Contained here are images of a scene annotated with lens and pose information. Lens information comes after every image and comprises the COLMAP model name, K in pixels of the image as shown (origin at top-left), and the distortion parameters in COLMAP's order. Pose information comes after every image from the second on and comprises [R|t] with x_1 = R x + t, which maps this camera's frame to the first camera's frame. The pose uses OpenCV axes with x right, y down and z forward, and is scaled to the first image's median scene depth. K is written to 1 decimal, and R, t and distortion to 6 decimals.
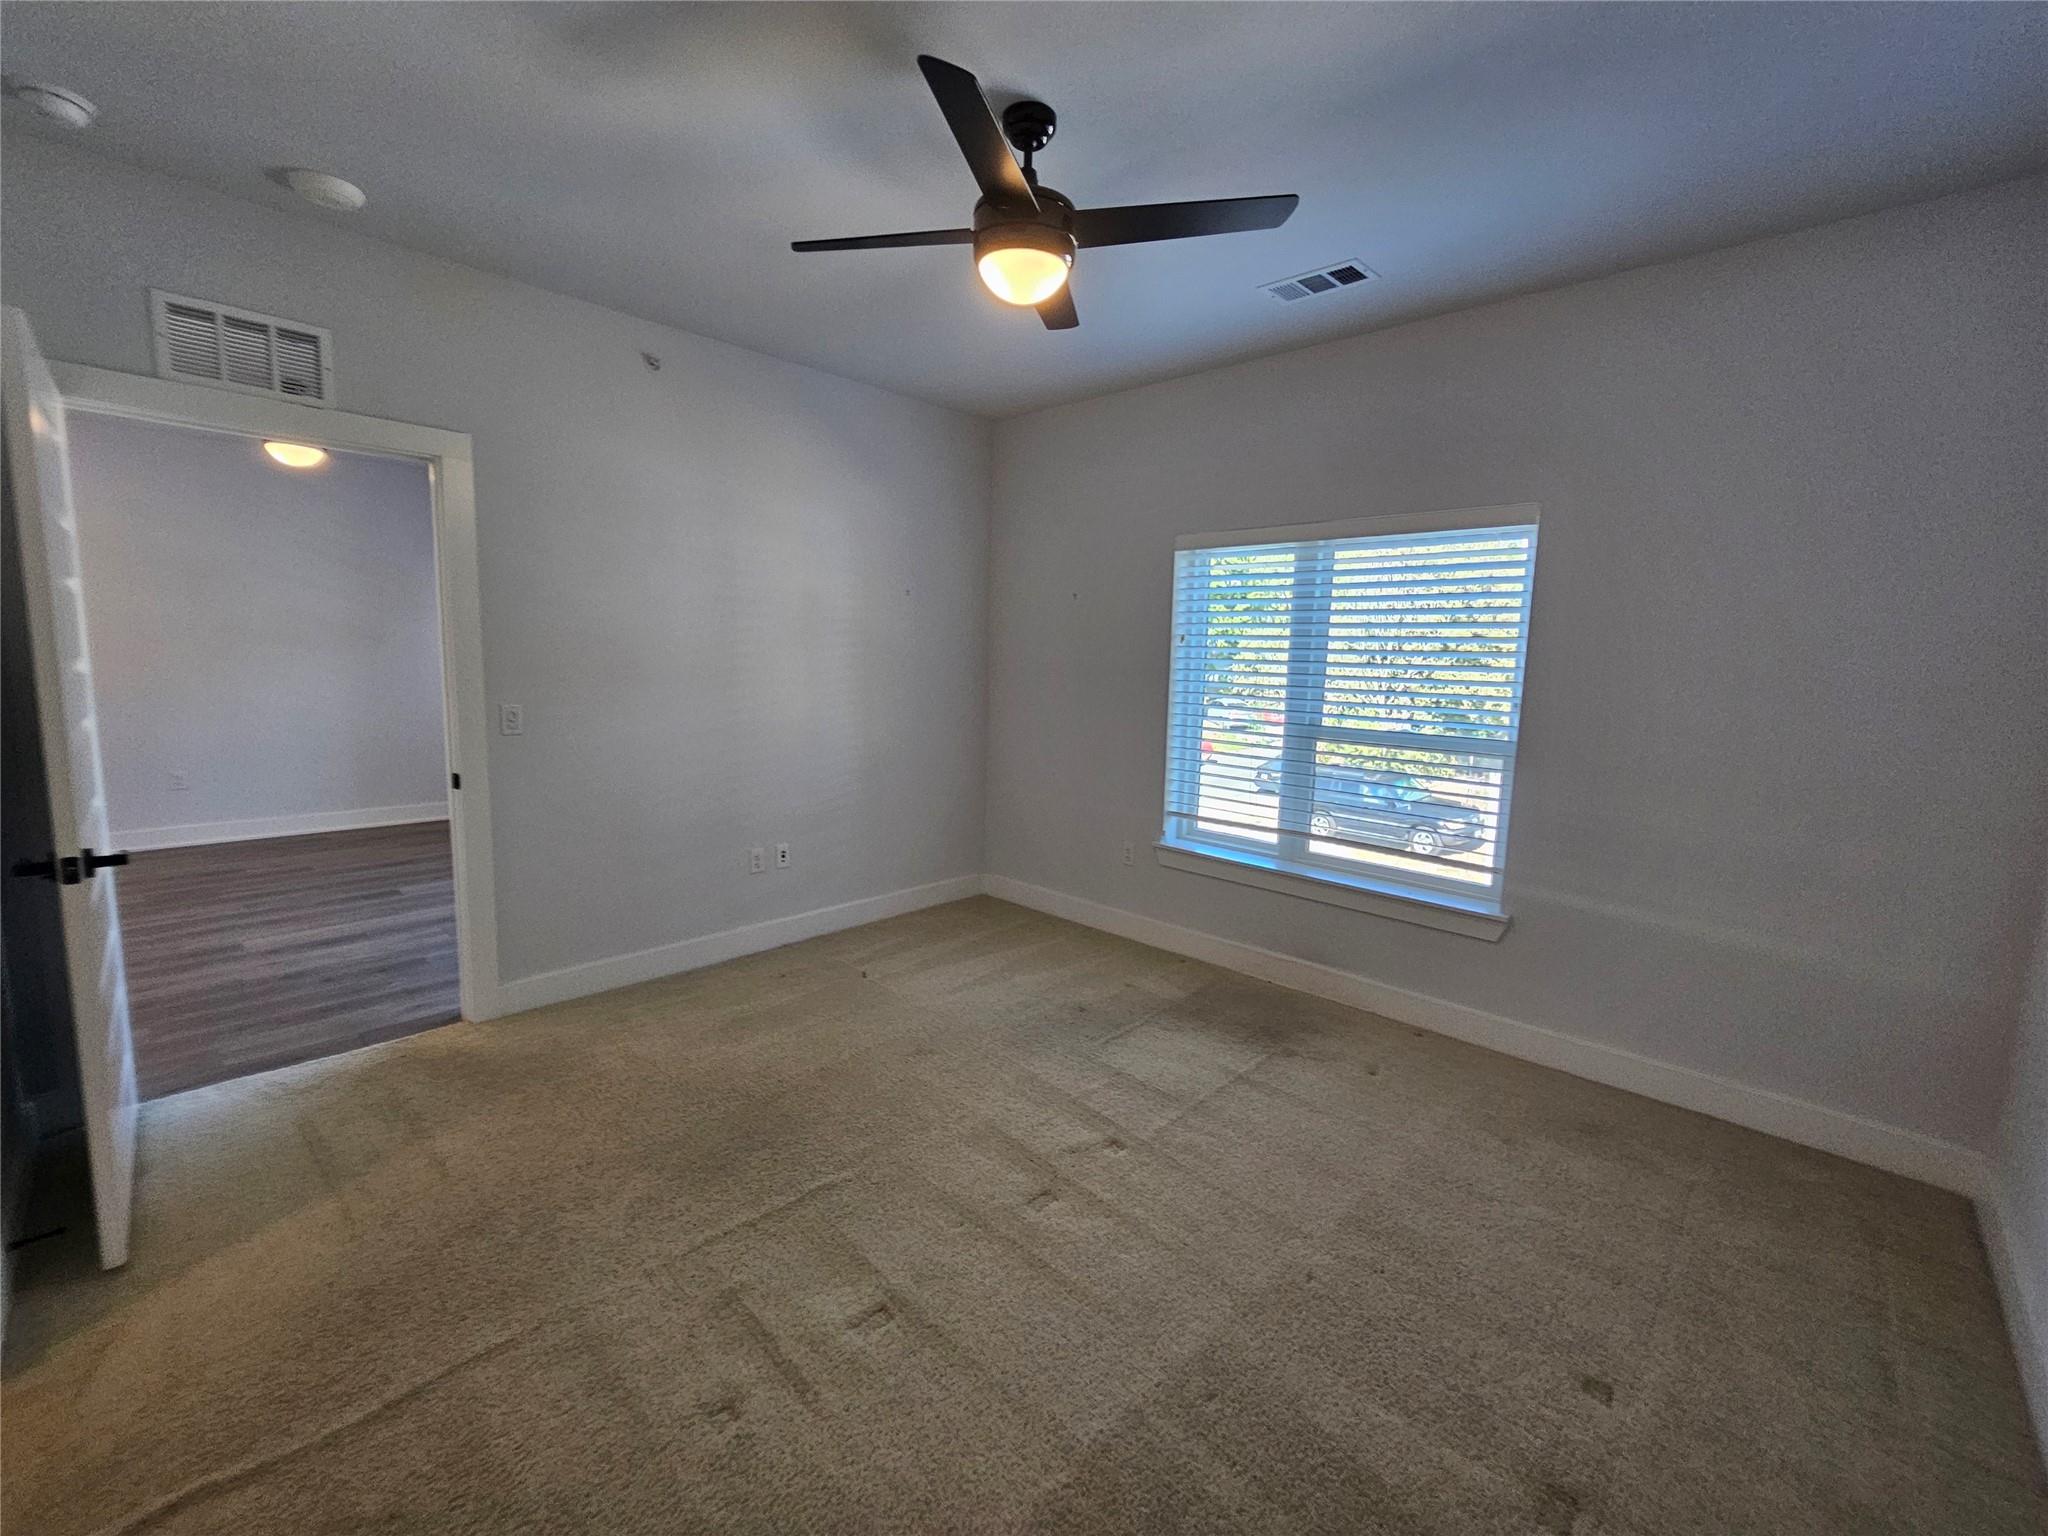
lens RADIAL K [[842.4, 0, 1011.1], [0, 842.4, 765.2], [0, 0, 1]] dist [-0.001355, -0.000494]
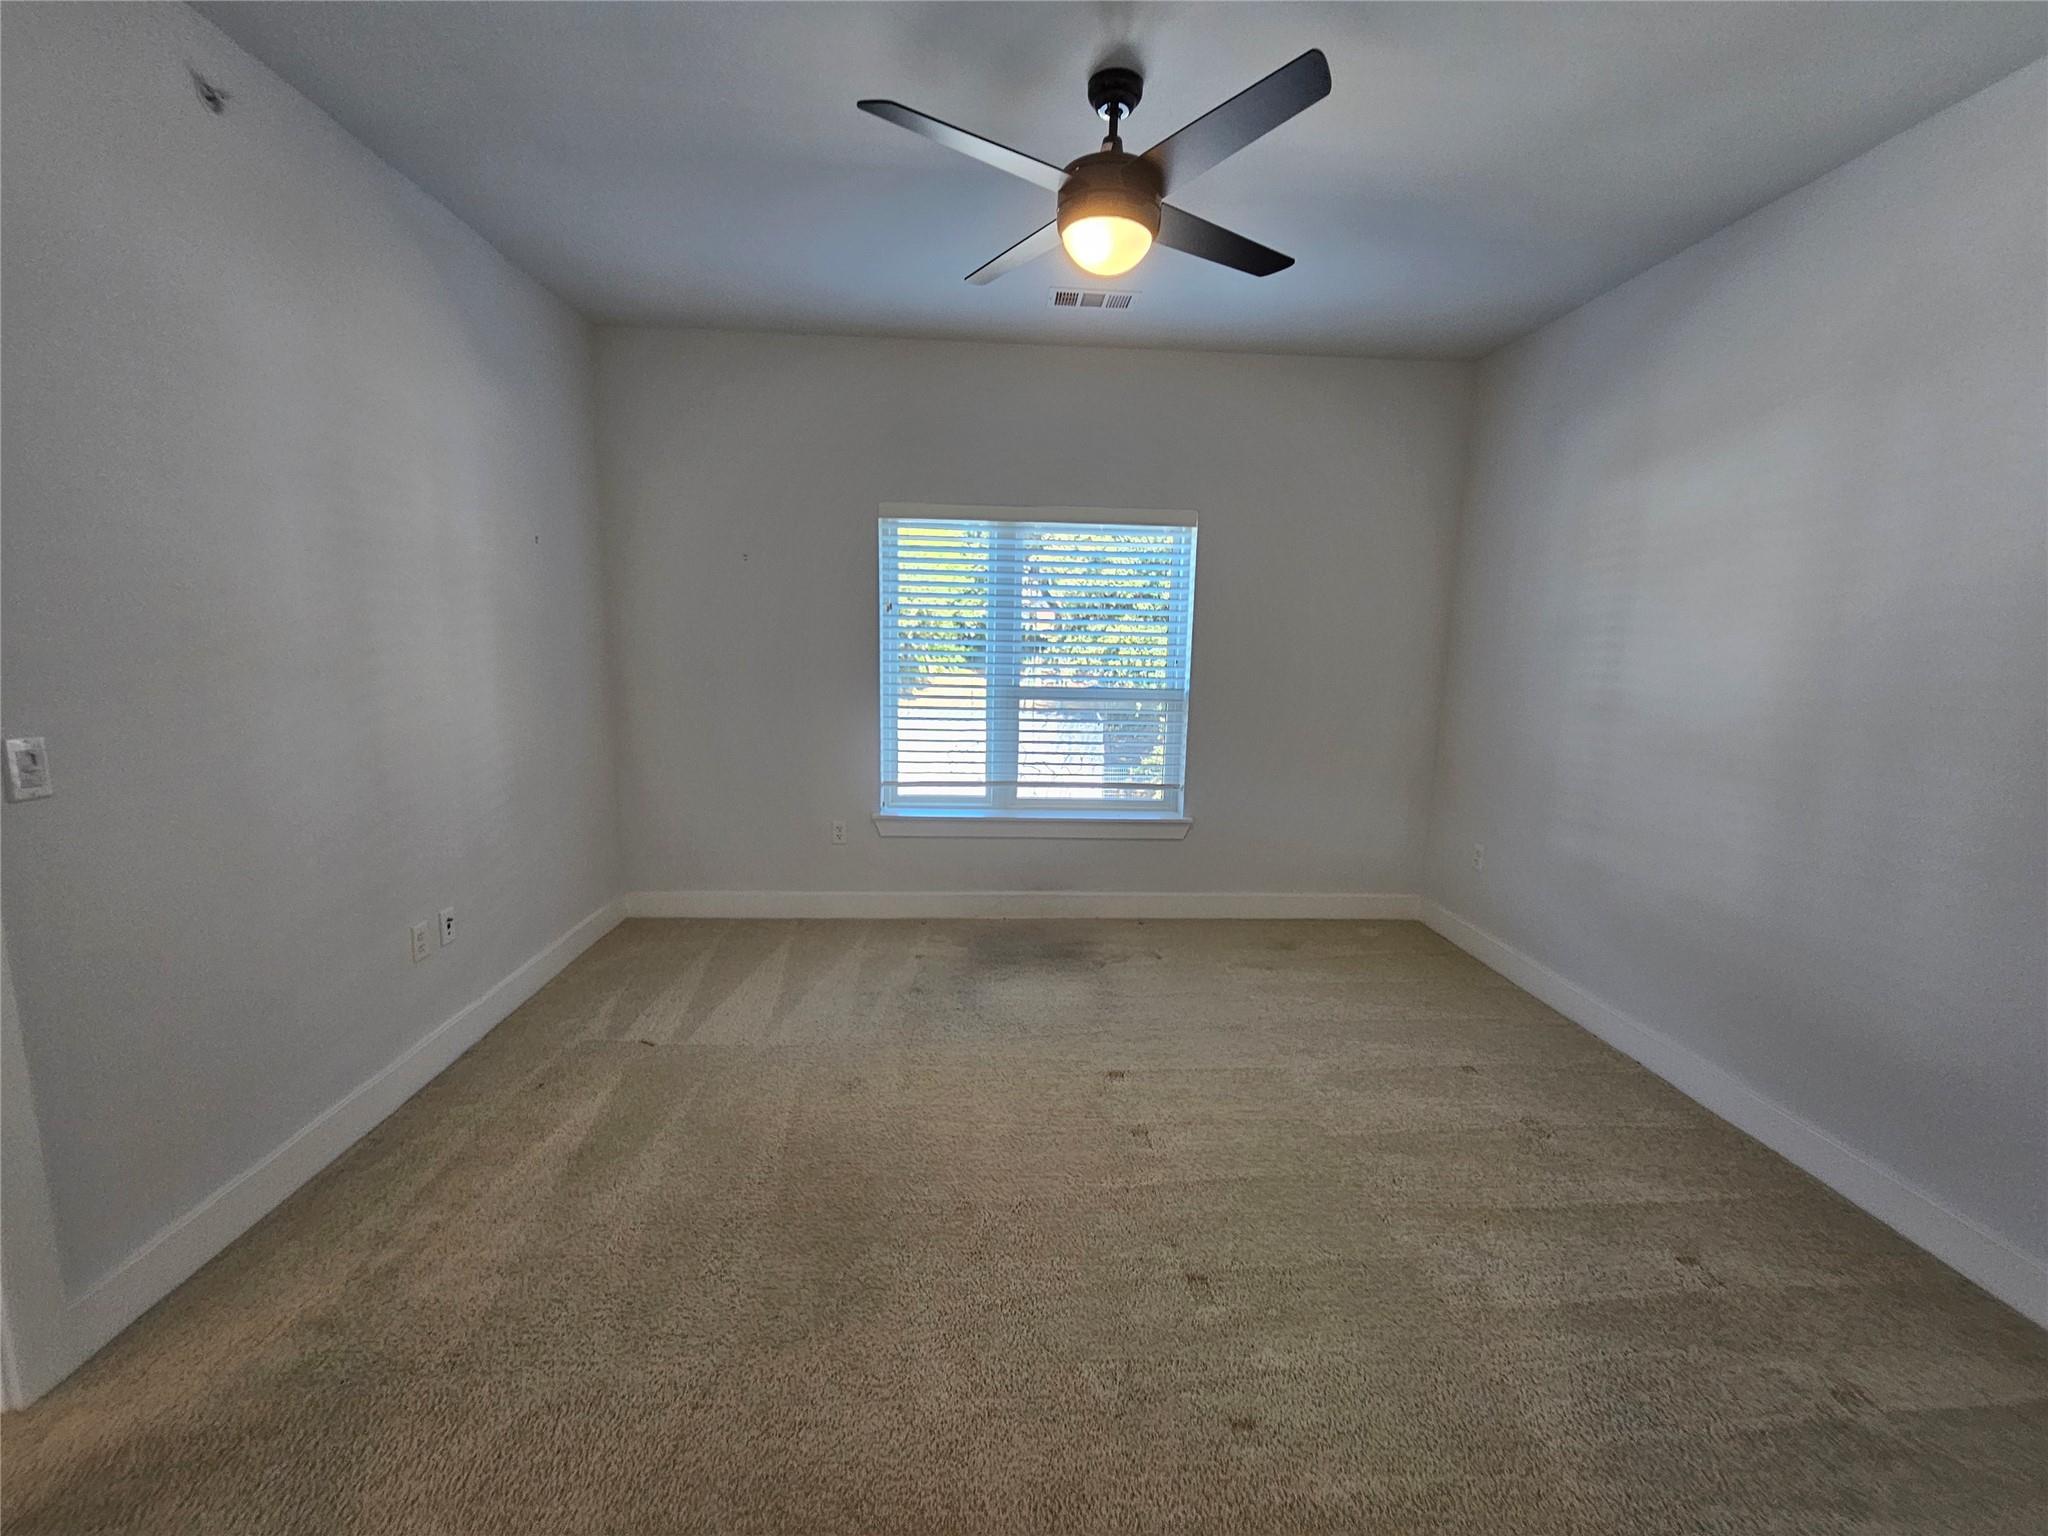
lens RADIAL K [[842.4, 0, 1014.9], [0, 842.4, 769.4], [0, 0, 1]] dist [-0.001355, -0.000494]
pose [[0.683951, -0.128572, 0.718109, -0.466125], [0.094291, 0.991670, 0.087745, -0.035679], [-0.723409, 0.007698, 0.690377, 0.219653]]
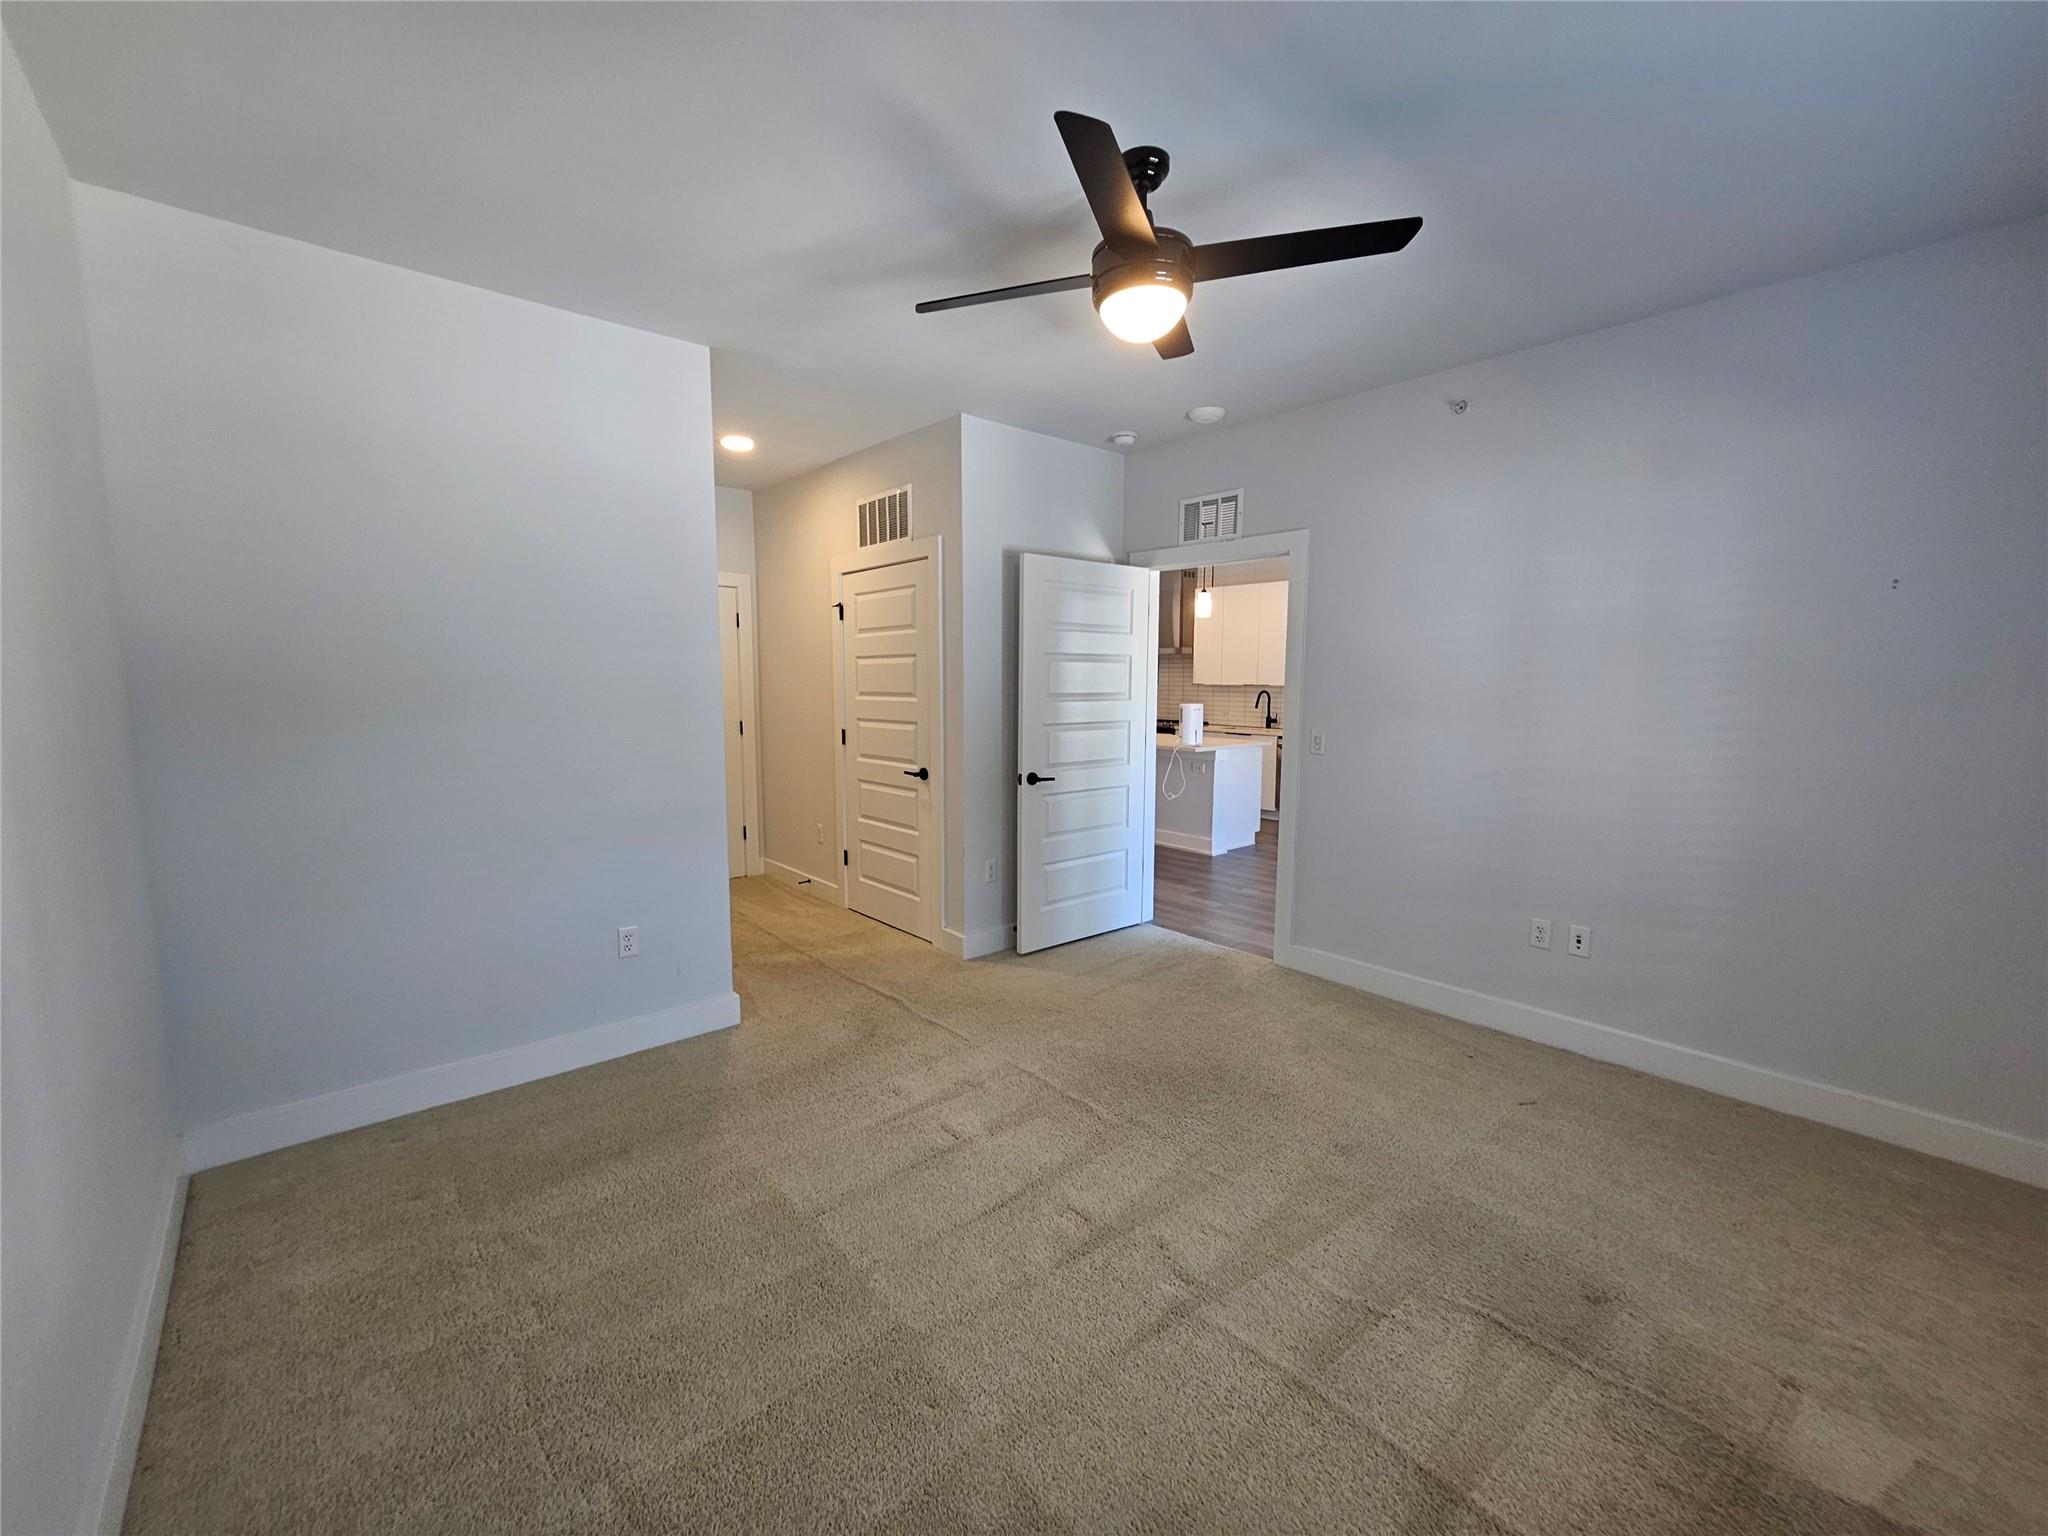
lens RADIAL K [[842.4, 0, 1027.0], [0, 842.4, 763.5], [0, 0, 1]] dist [-0.001355, -0.000494]
pose [[-0.080958, 0.077631, -0.993690, 0.603197], [-0.134404, 0.987006, 0.088059, -0.064246], [0.987614, 0.140685, -0.069472, 0.557607]]
